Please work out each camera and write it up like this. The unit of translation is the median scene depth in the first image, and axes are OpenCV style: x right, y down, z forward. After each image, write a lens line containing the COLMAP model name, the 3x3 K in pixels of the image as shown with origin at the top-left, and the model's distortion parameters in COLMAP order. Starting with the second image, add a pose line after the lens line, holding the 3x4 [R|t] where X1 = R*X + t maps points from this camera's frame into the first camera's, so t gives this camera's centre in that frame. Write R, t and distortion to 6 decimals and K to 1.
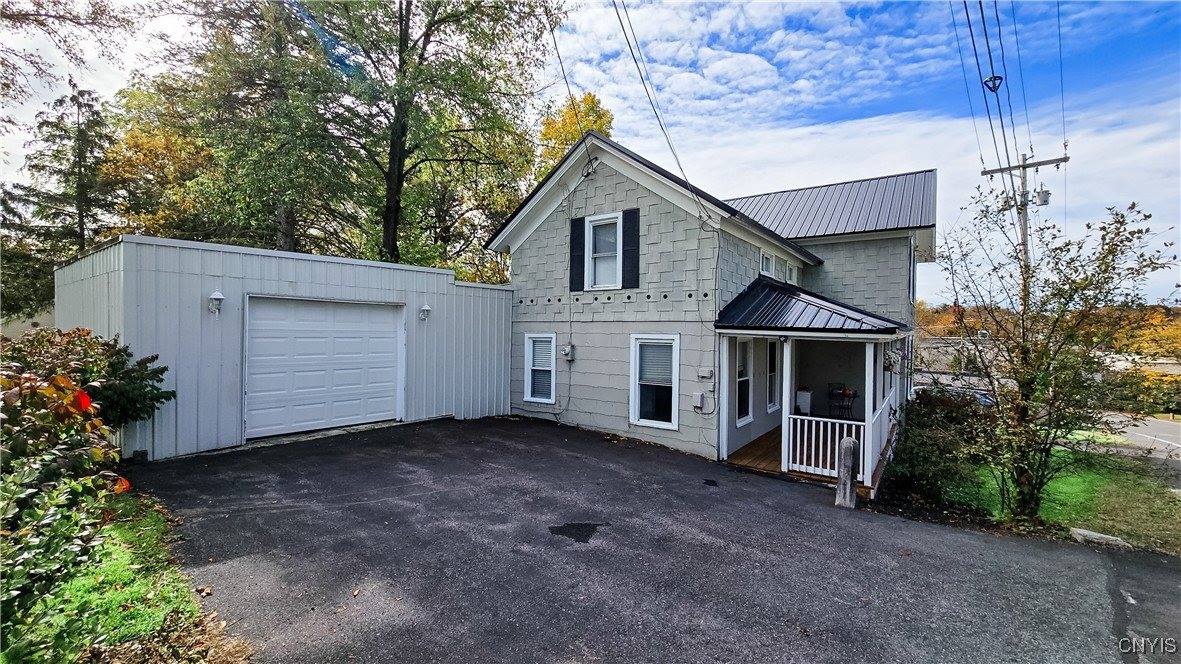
lens RADIAL K [[488.3, 0, 590.5], [0, 488.3, 332.0], [0, 0, 1]] dist [-0.002394, -0.000074]
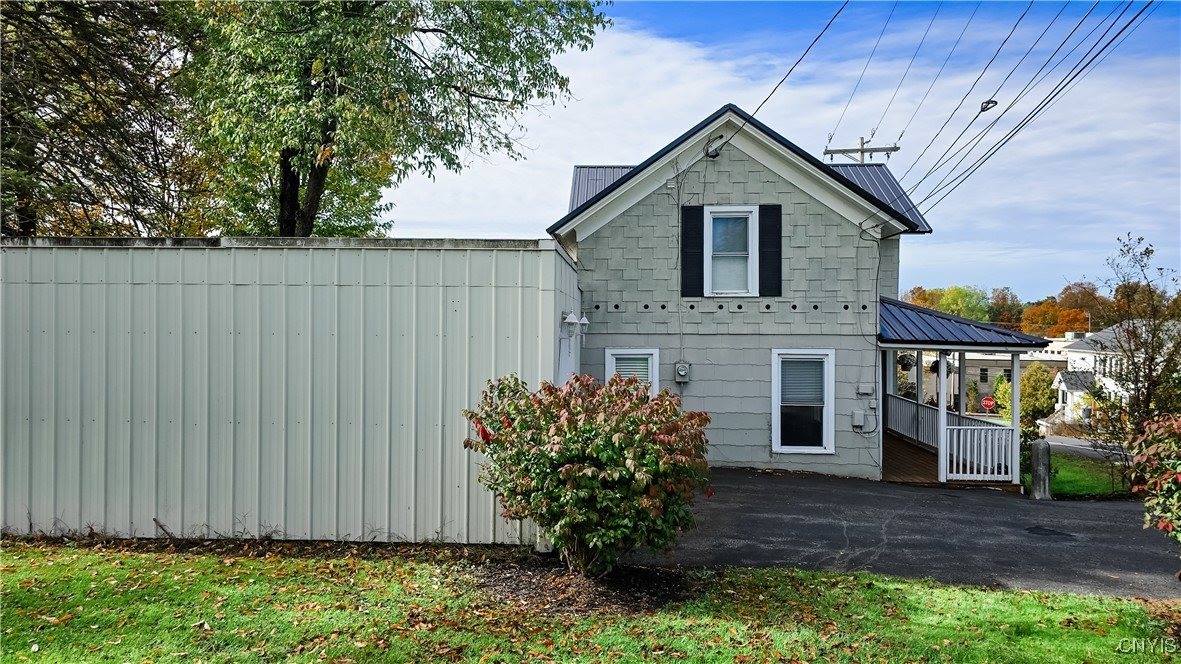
lens RADIAL K [[762.4, 0, 590.5], [0, 762.4, 332.0], [0, 0, 1]] dist [-0.000839, -0.001094]
pose [[0.862948, -0.012818, 0.505130, -0.881295], [0.006736, 0.999881, 0.013865, -0.047400], [-0.505248, -0.008562, 0.862932, -0.003931]]
